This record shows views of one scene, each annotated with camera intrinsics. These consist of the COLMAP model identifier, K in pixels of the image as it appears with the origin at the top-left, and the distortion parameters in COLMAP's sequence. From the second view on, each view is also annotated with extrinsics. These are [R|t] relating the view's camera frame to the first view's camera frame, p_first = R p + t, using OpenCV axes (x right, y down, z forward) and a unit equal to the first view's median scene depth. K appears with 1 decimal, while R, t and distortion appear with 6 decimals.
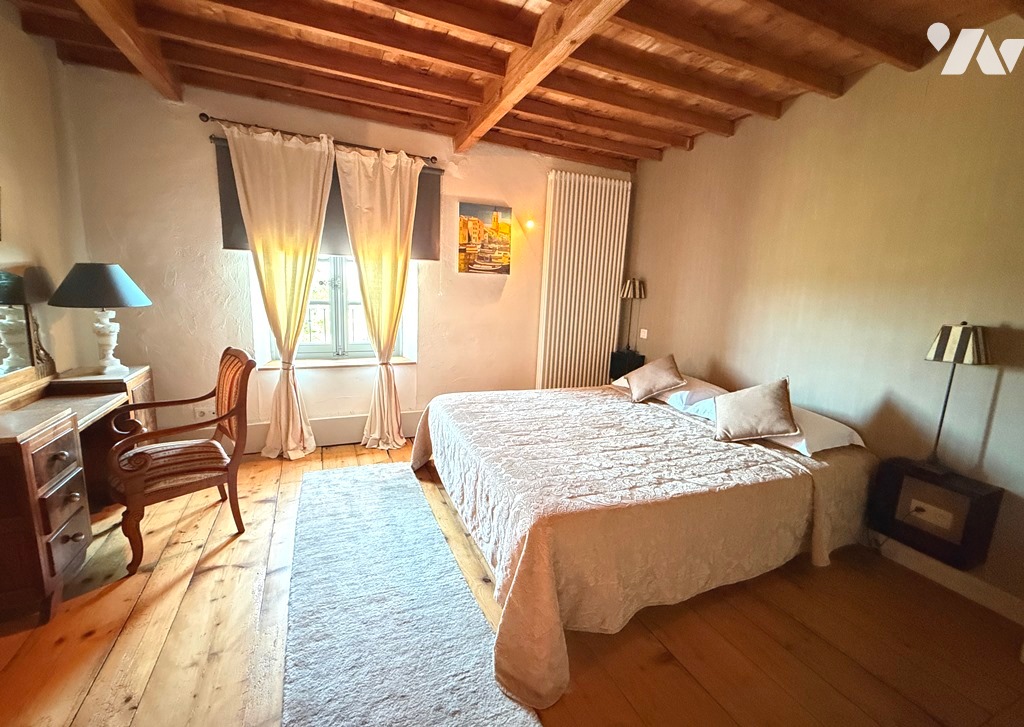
lens RADIAL K [[427.7, 0, 508.3], [0, 427.7, 362.2], [0, 0, 1]] dist [0.001869, 0.000165]
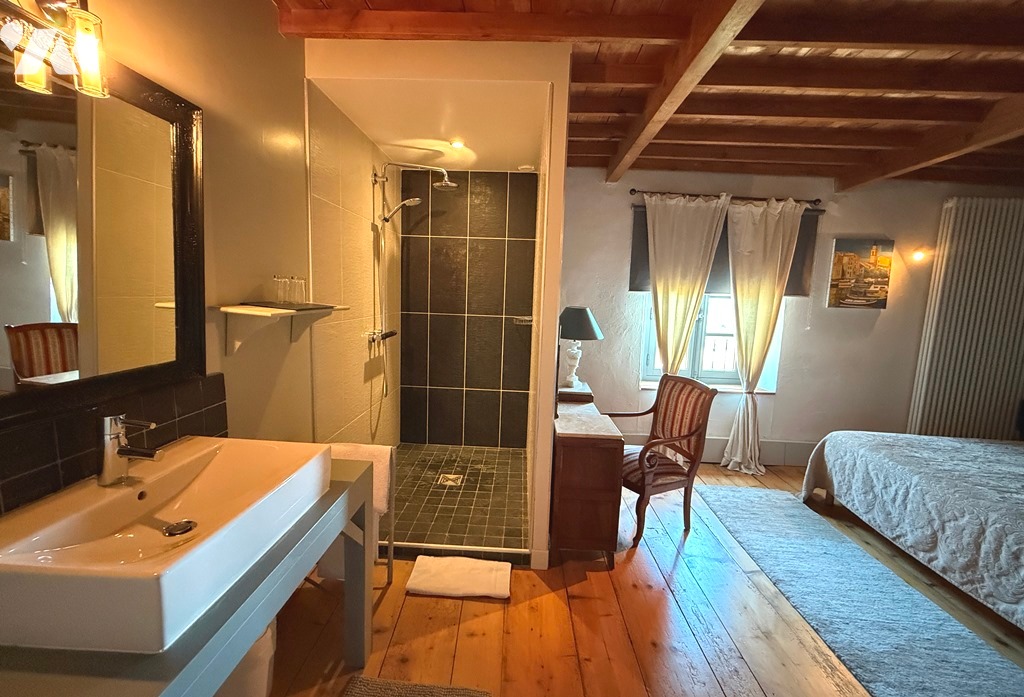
lens RADIAL K [[420.7, 0, 512.1], [0, 420.7, 347.9], [0, 0, 1]] dist [-0.000035, -0.000189]
pose [[0.904324, 0.046407, -0.424316, -0.398154], [-0.074662, 0.995945, -0.050198, -0.010959], [0.420266, 0.077076, 0.904122, -0.215041]]
